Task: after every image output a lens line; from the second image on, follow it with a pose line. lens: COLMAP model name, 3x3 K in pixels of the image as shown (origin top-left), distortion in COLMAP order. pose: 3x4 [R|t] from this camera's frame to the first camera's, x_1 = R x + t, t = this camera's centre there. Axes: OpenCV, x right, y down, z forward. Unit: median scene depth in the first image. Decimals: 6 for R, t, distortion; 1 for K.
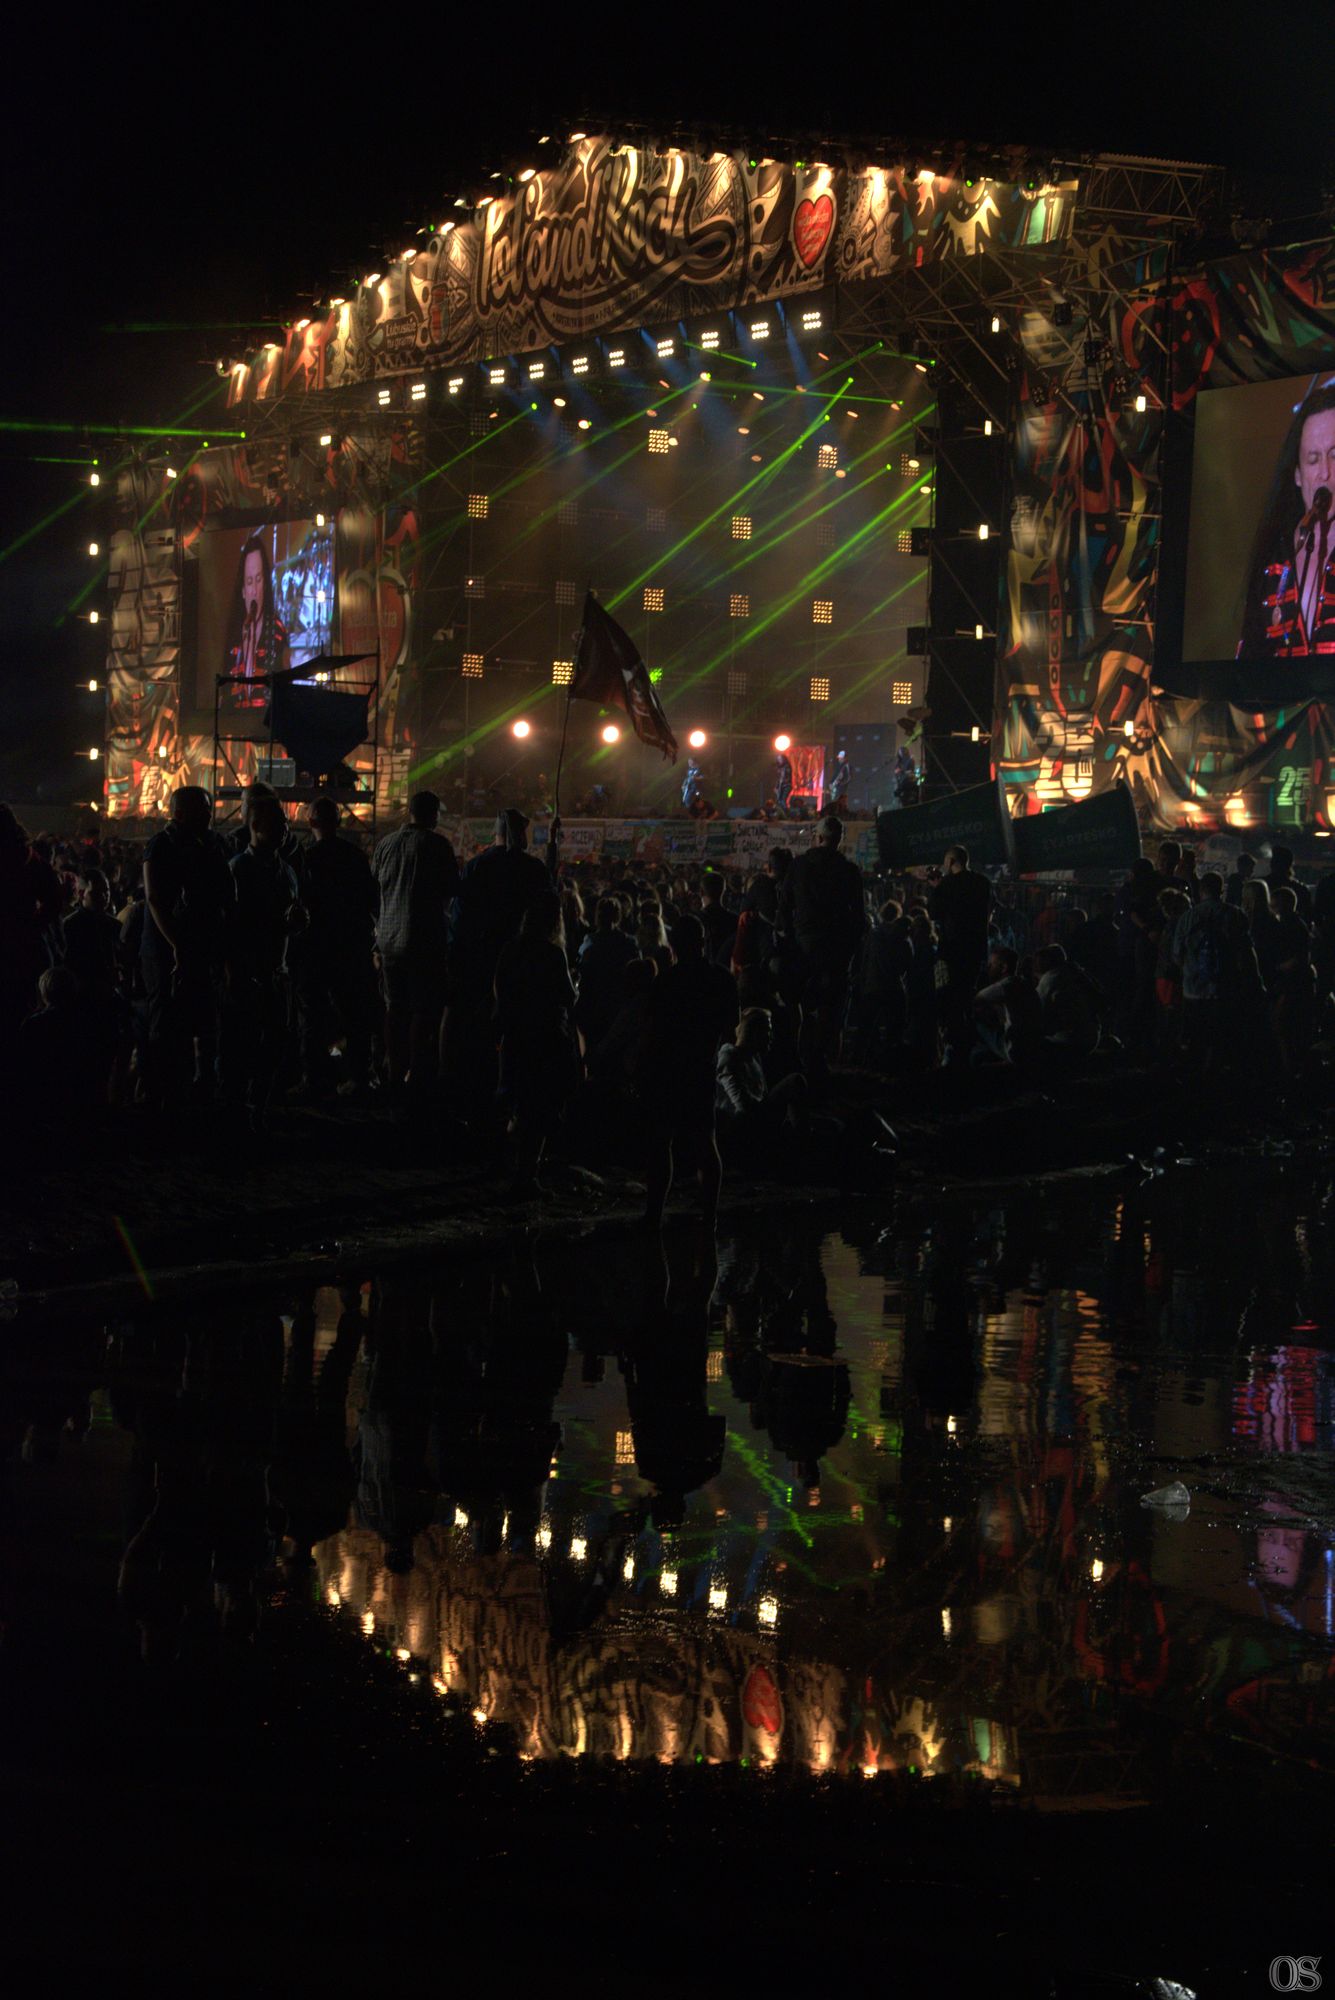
lens RADIAL K [[4022.7, 0, 667.5], [0, 4022.7, 1000.0], [0, 0, 1]] dist [0.351558, 0.668432]
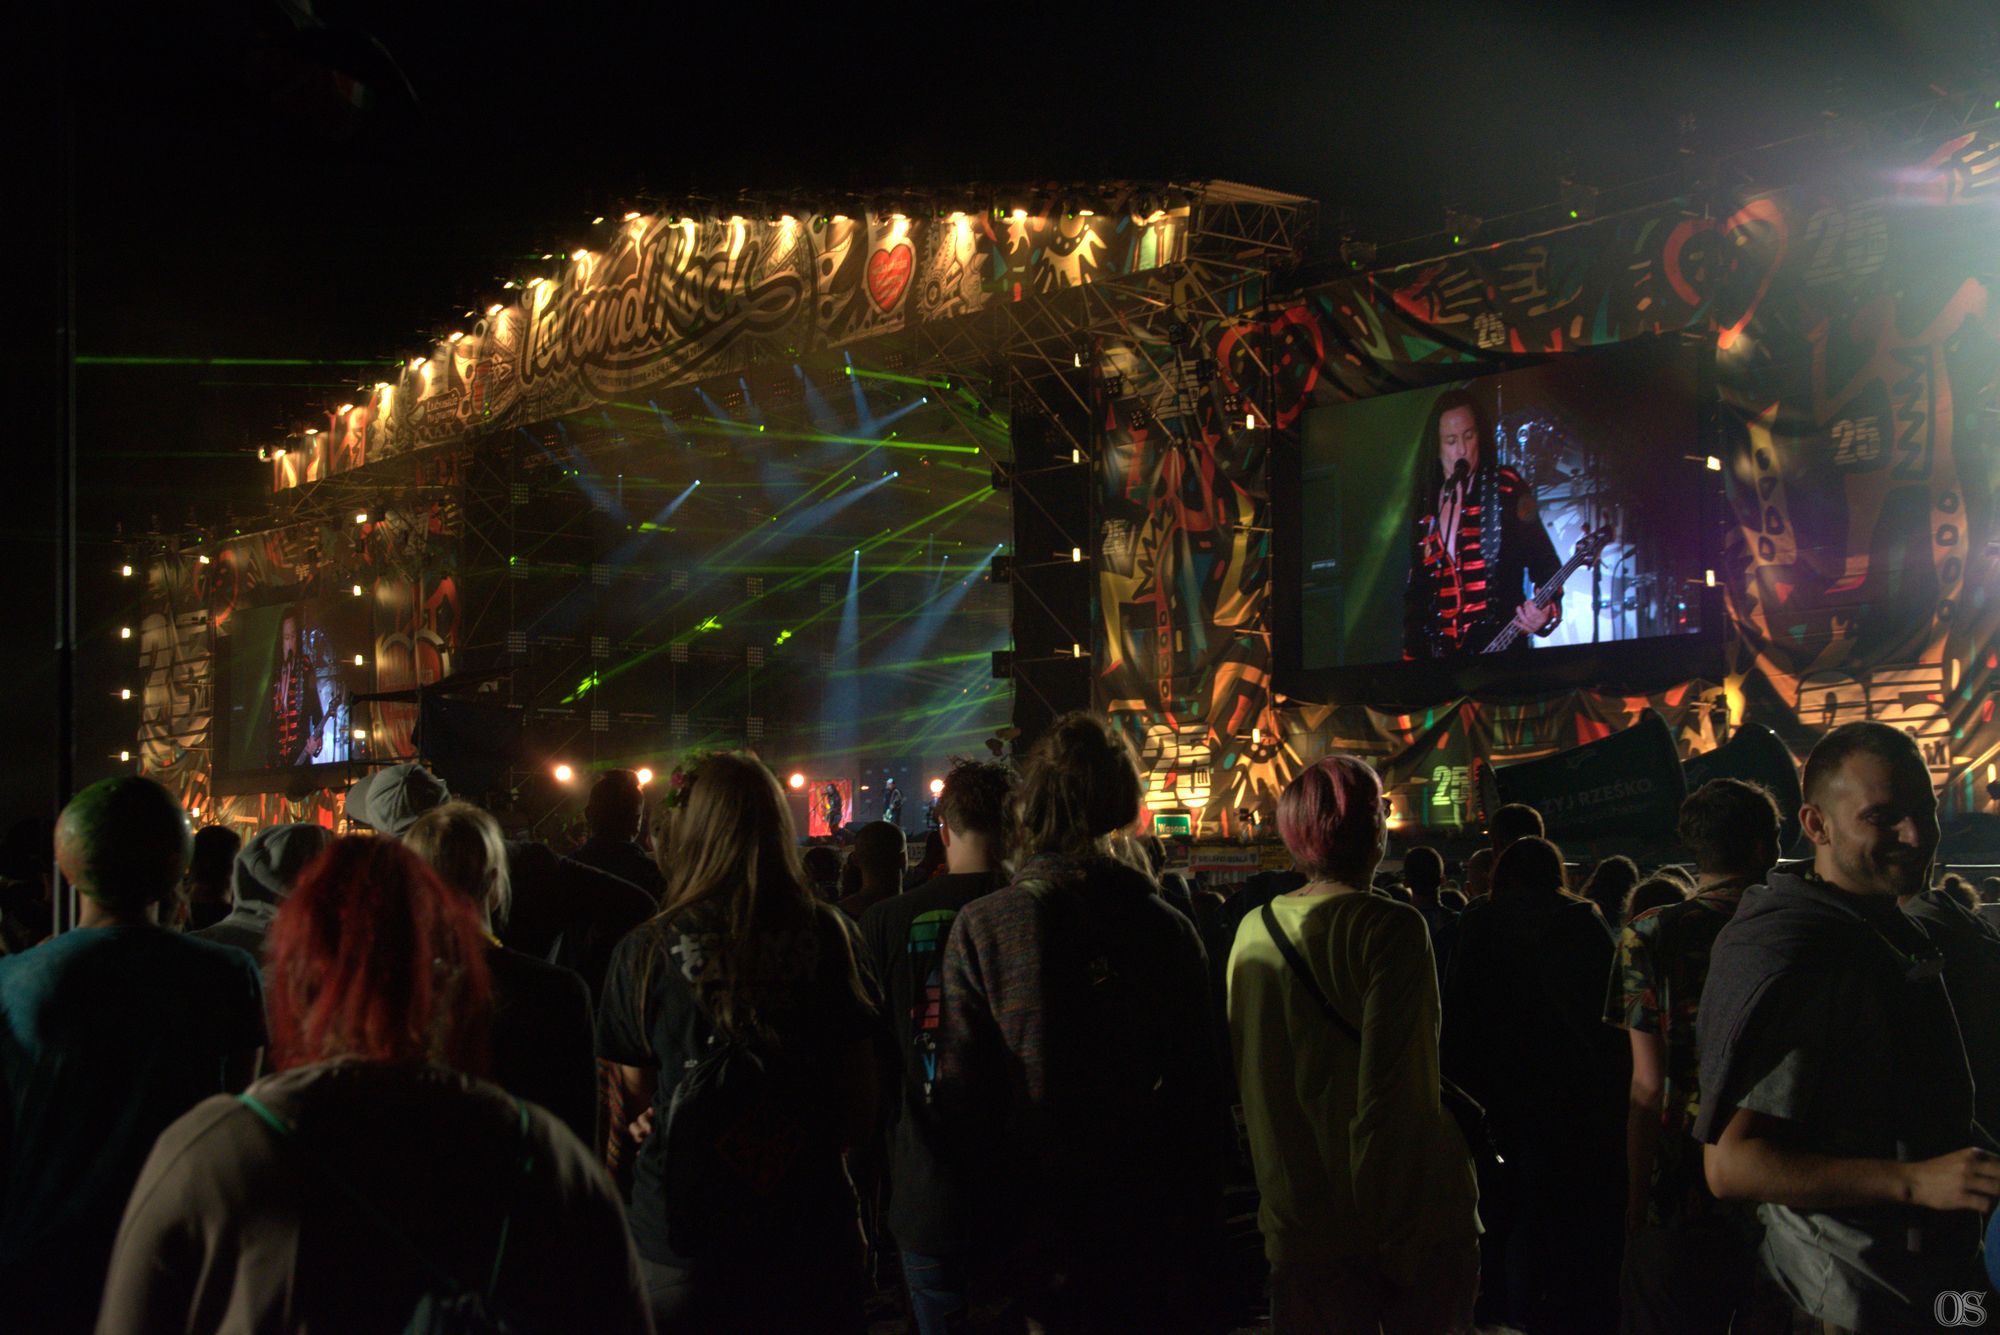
lens RADIAL K [[2836.7, 0, 1000.0], [0, 2836.7, 667.5], [0, 0, 1]] dist [0.030236, 0.971261]
pose [[0.983808, -0.022504, 0.177807, -0.070902], [0.042798, 0.992882, -0.111143, -0.008078], [-0.174041, 0.116953, 0.977769, 0.308455]]
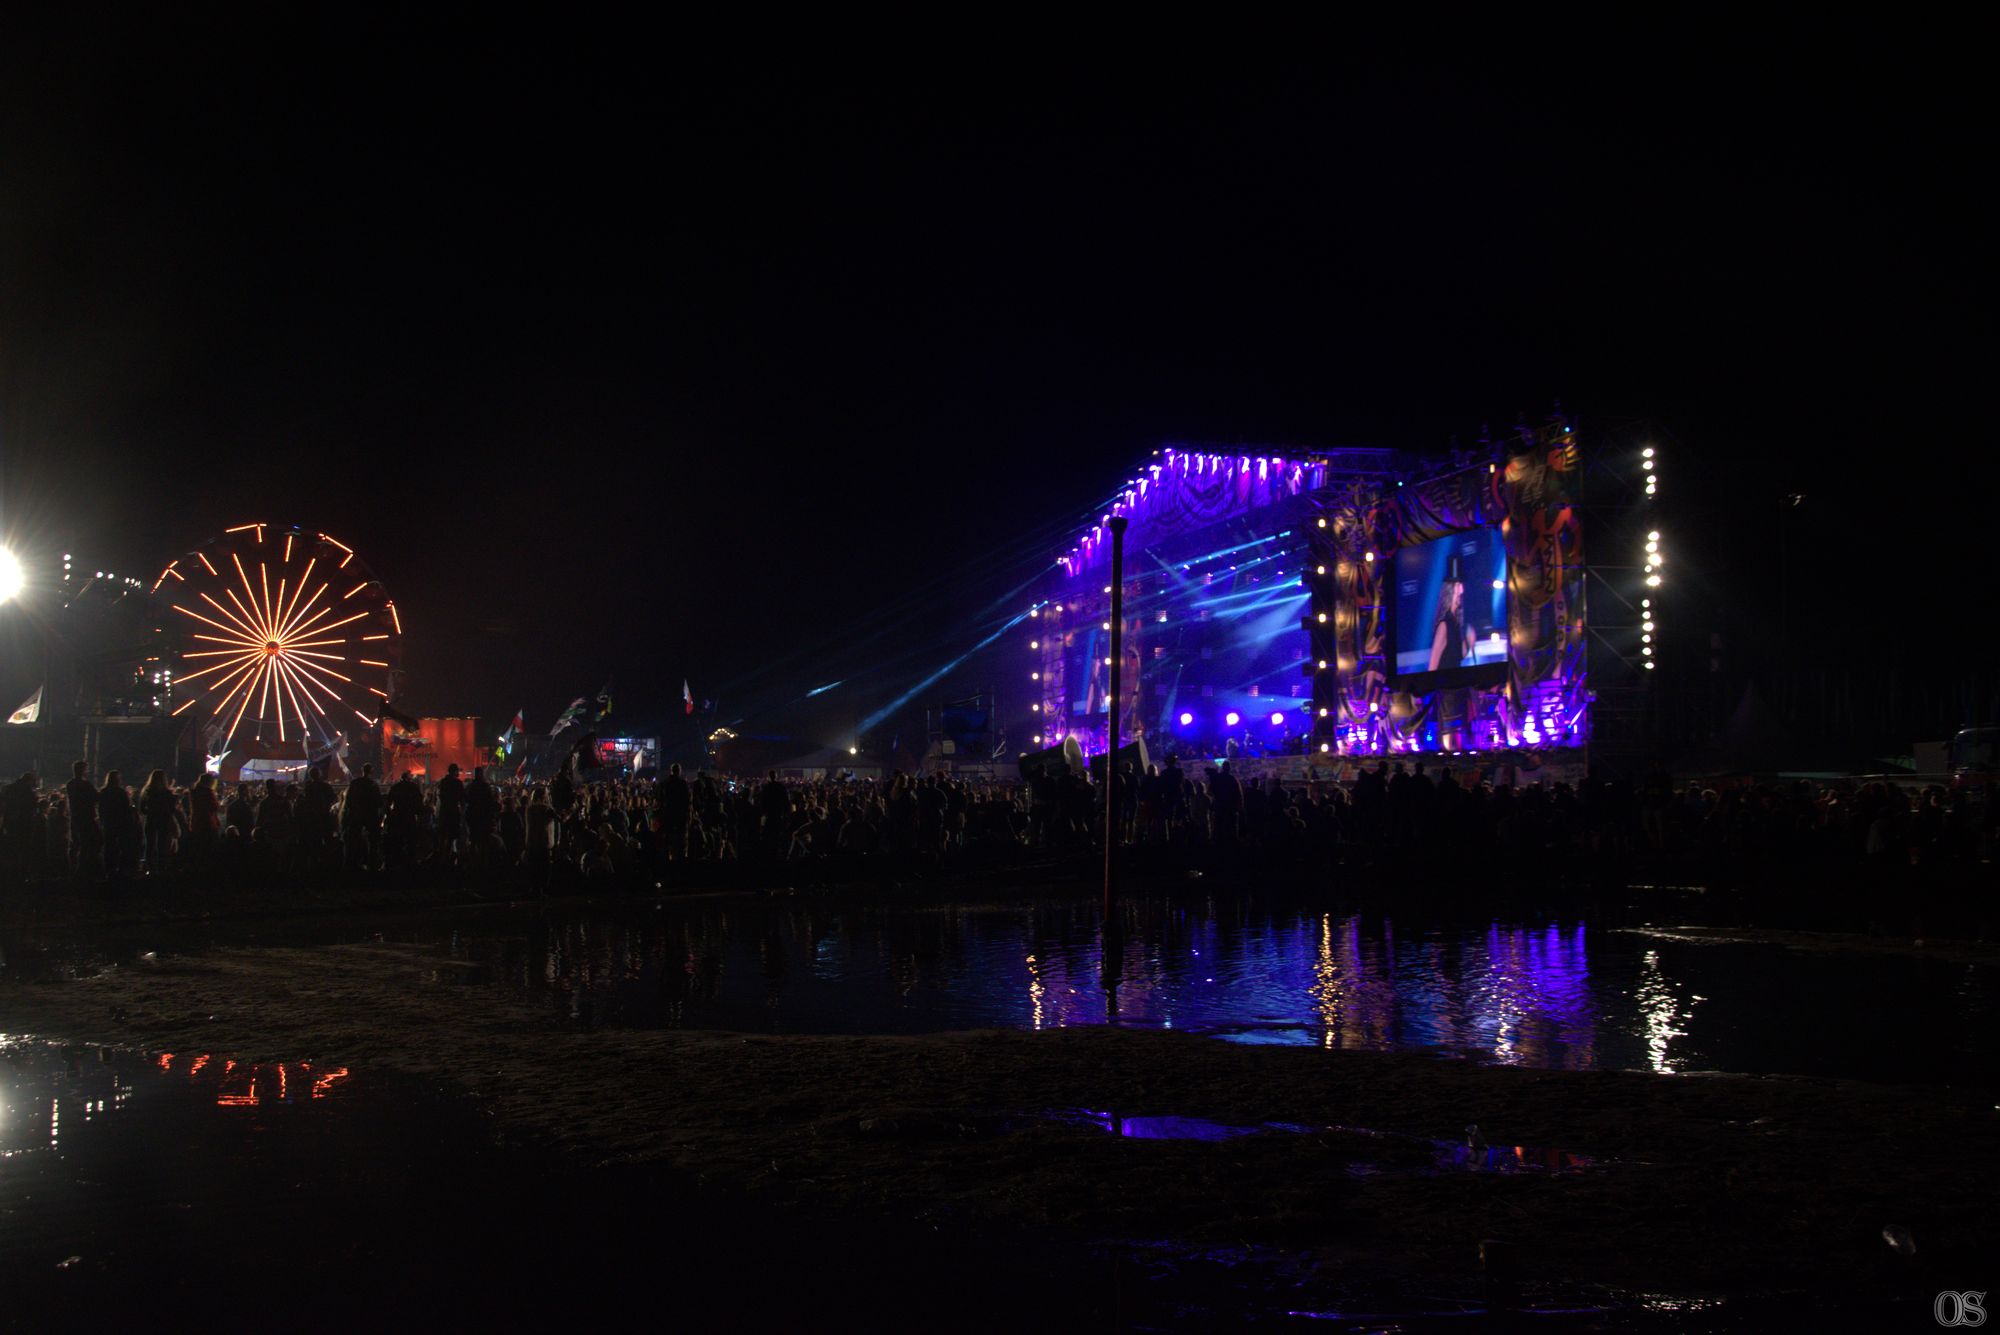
lens RADIAL K [[2084.0, 0, 1000.0], [0, 2084.0, 667.5], [0, 0, 1]] dist [-0.004886, -0.001658]
pose [[0.960433, -0.054686, -0.273090, 0.216684], [0.029148, 0.994885, -0.096713, 0.011524], [0.276982, 0.084926, 0.957115, -0.094312]]
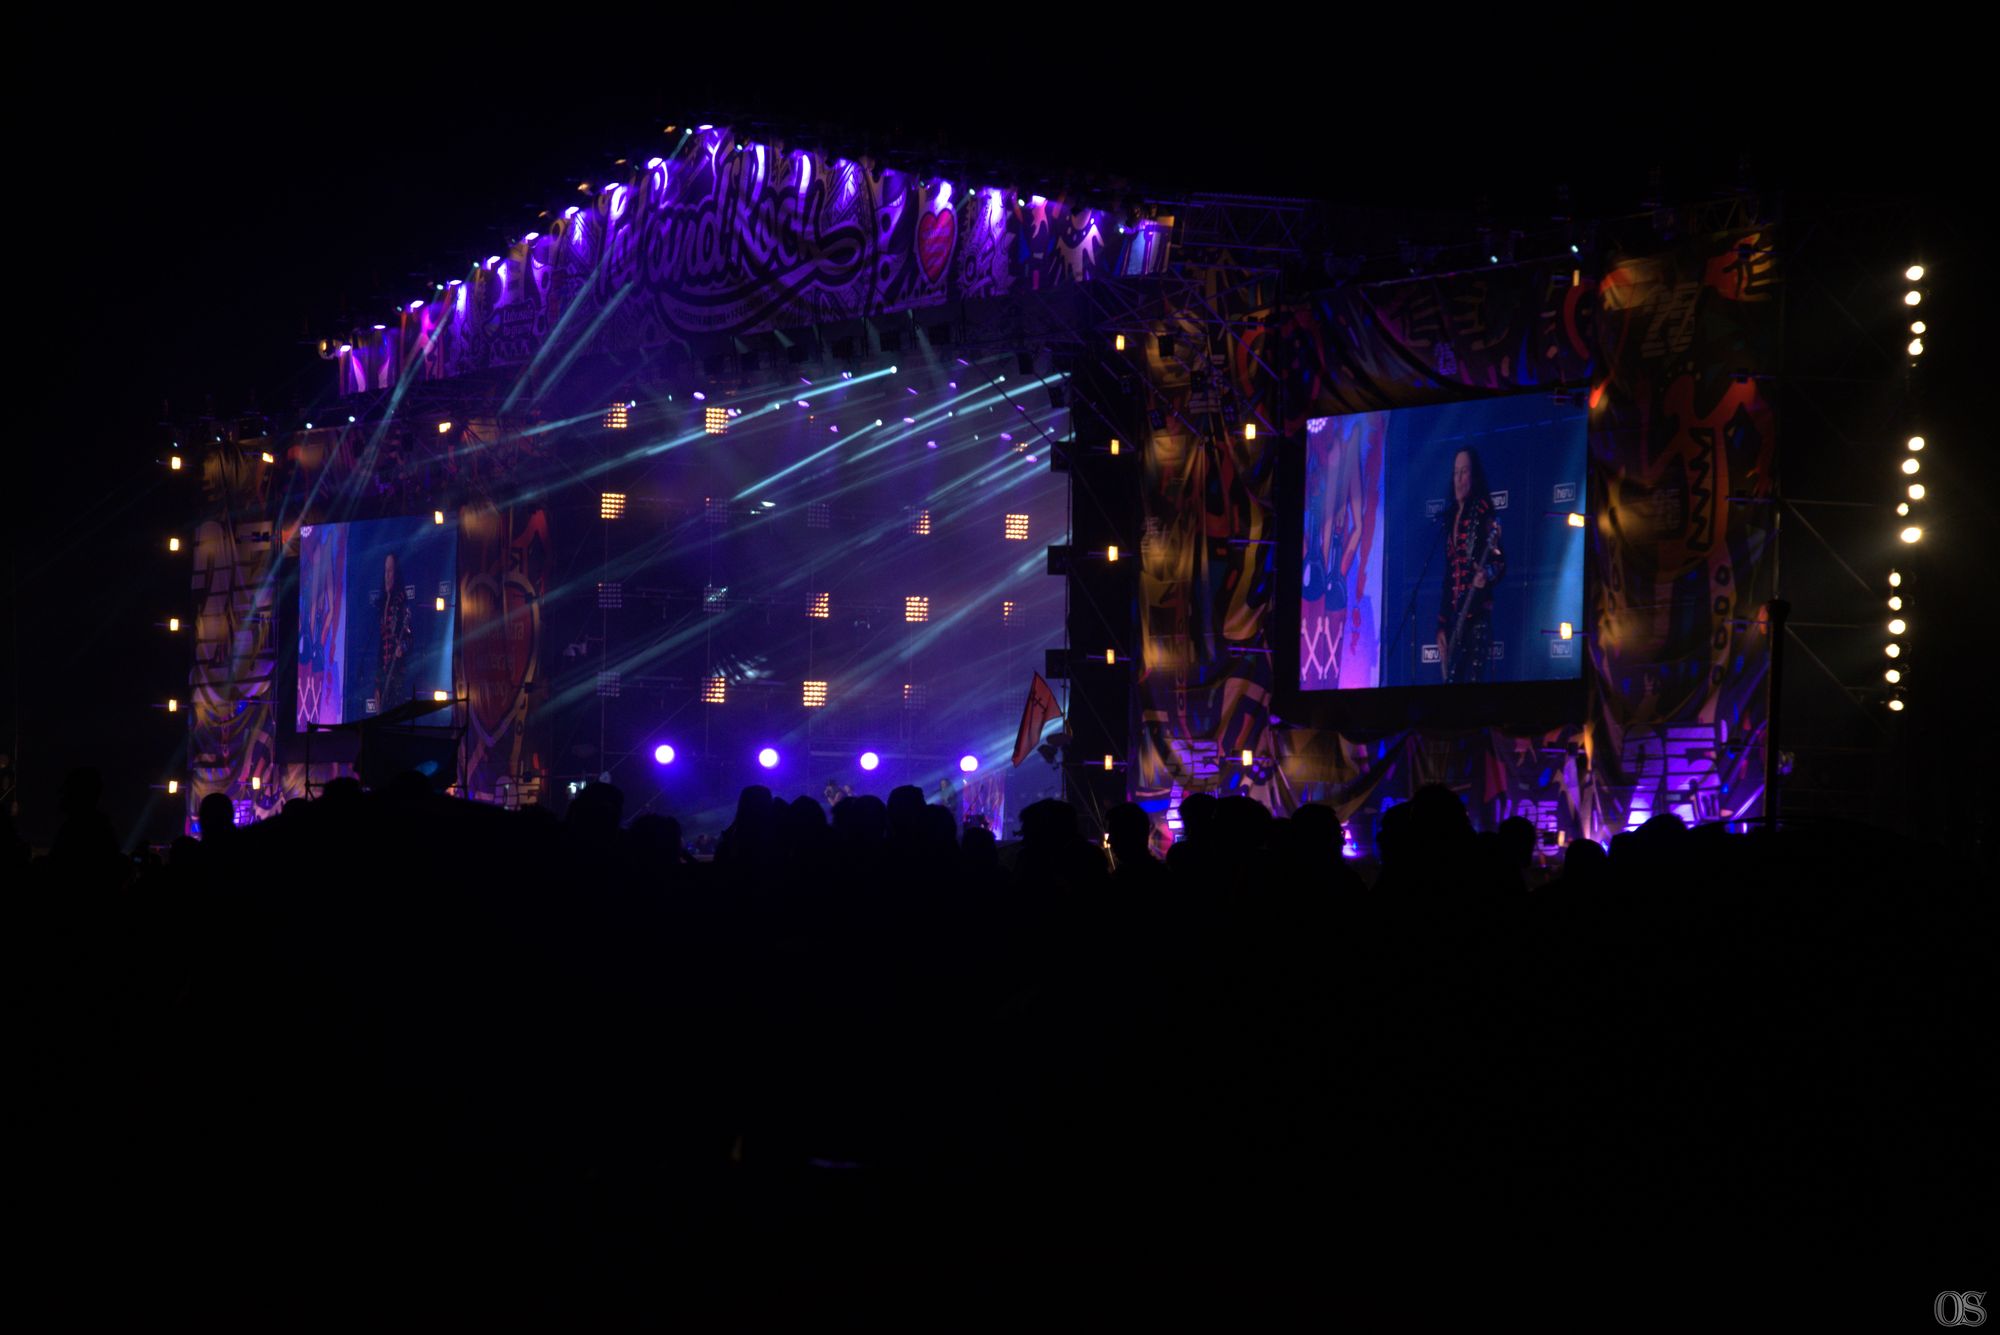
lens RADIAL K [[6635.8, 0, 1000.0], [0, 6635.8, 667.5], [0, 0, 1]] dist [0.996053, -0.353310]
pose [[0.999811, -0.012339, -0.015035, 0.075925], [0.011232, 0.997368, -0.071635, 0.024560], [0.015879, 0.071453, 0.997318, -0.580646]]
